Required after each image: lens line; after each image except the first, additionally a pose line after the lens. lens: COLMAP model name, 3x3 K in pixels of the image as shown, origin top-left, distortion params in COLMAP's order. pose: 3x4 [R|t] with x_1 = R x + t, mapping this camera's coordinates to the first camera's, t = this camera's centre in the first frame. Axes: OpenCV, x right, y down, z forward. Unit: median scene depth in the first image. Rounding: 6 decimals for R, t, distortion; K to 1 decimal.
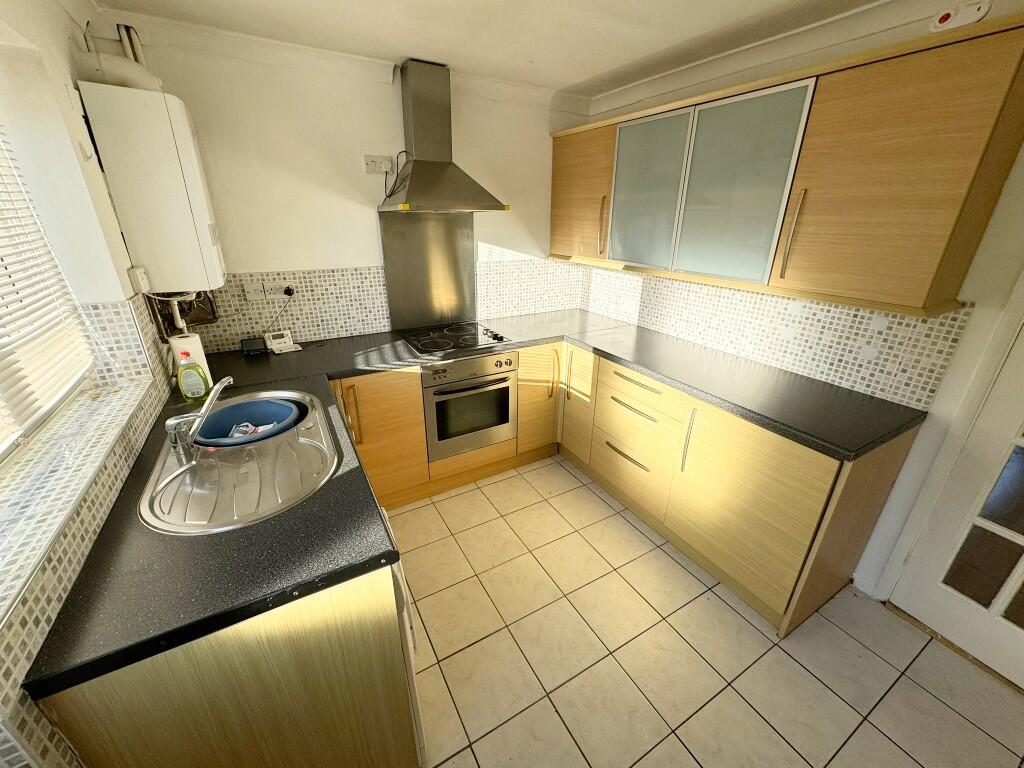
lens RADIAL K [[408.4, 0, 511.0], [0, 408.4, 383.0], [0, 0, 1]] dist [-0.000927, 0.000167]
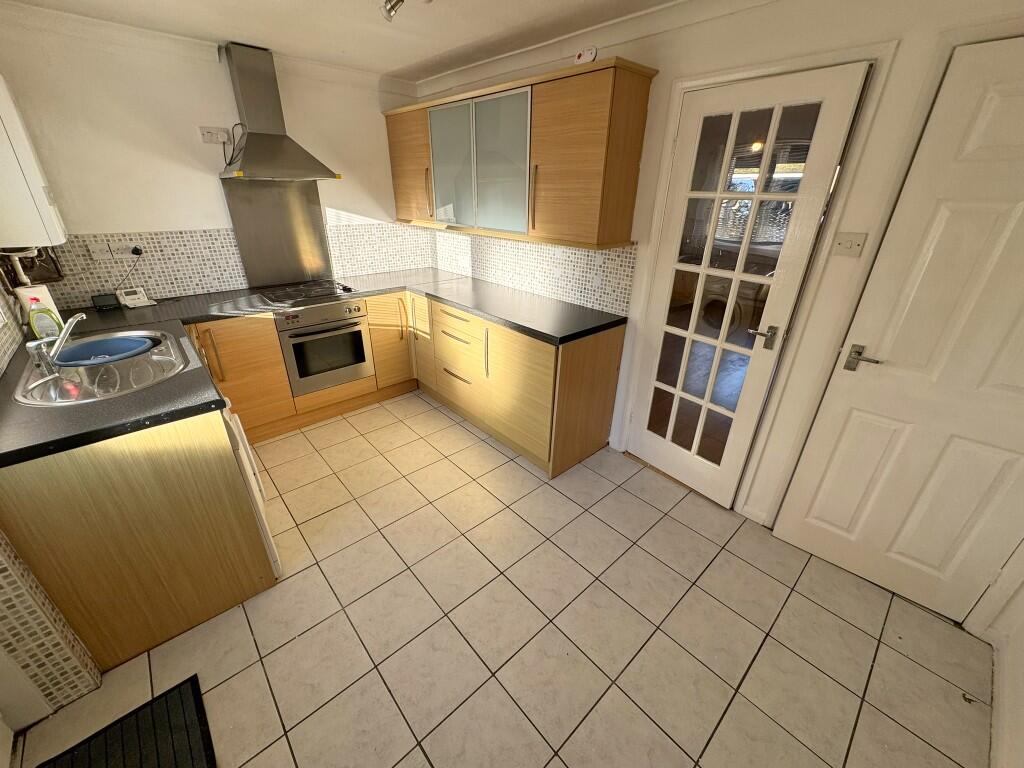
lens RADIAL K [[408.4, 0, 511.0], [0, 408.4, 383.0], [0, 0, 1]] dist [-0.000927, 0.000167]
pose [[0.977566, -0.082979, 0.193593, 0.202380], [0.072633, 0.995555, 0.059952, 0.137968], [-0.197707, -0.044546, 0.979248, -0.297440]]
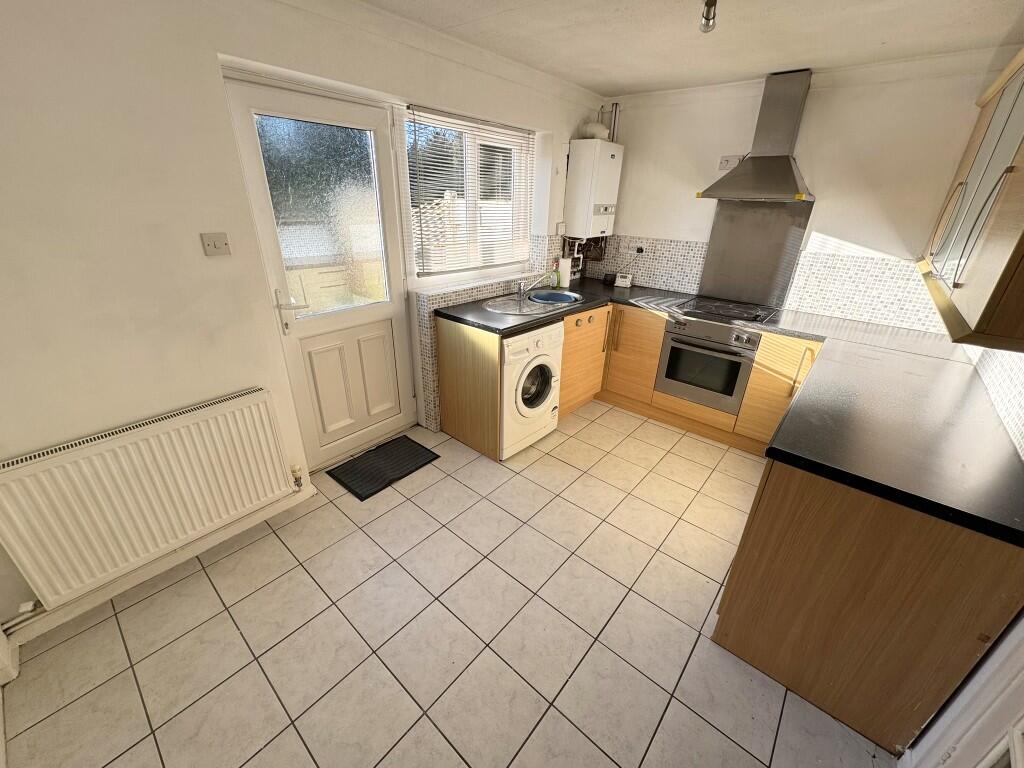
lens RADIAL K [[408.4, 0, 511.0], [0, 408.4, 383.0], [0, 0, 1]] dist [-0.000927, 0.000167]
pose [[0.330506, 0.392251, -0.858432, 0.834285], [-0.382530, 0.887161, 0.258100, 0.011292], [0.862807, 0.243072, 0.443260, 0.006808]]
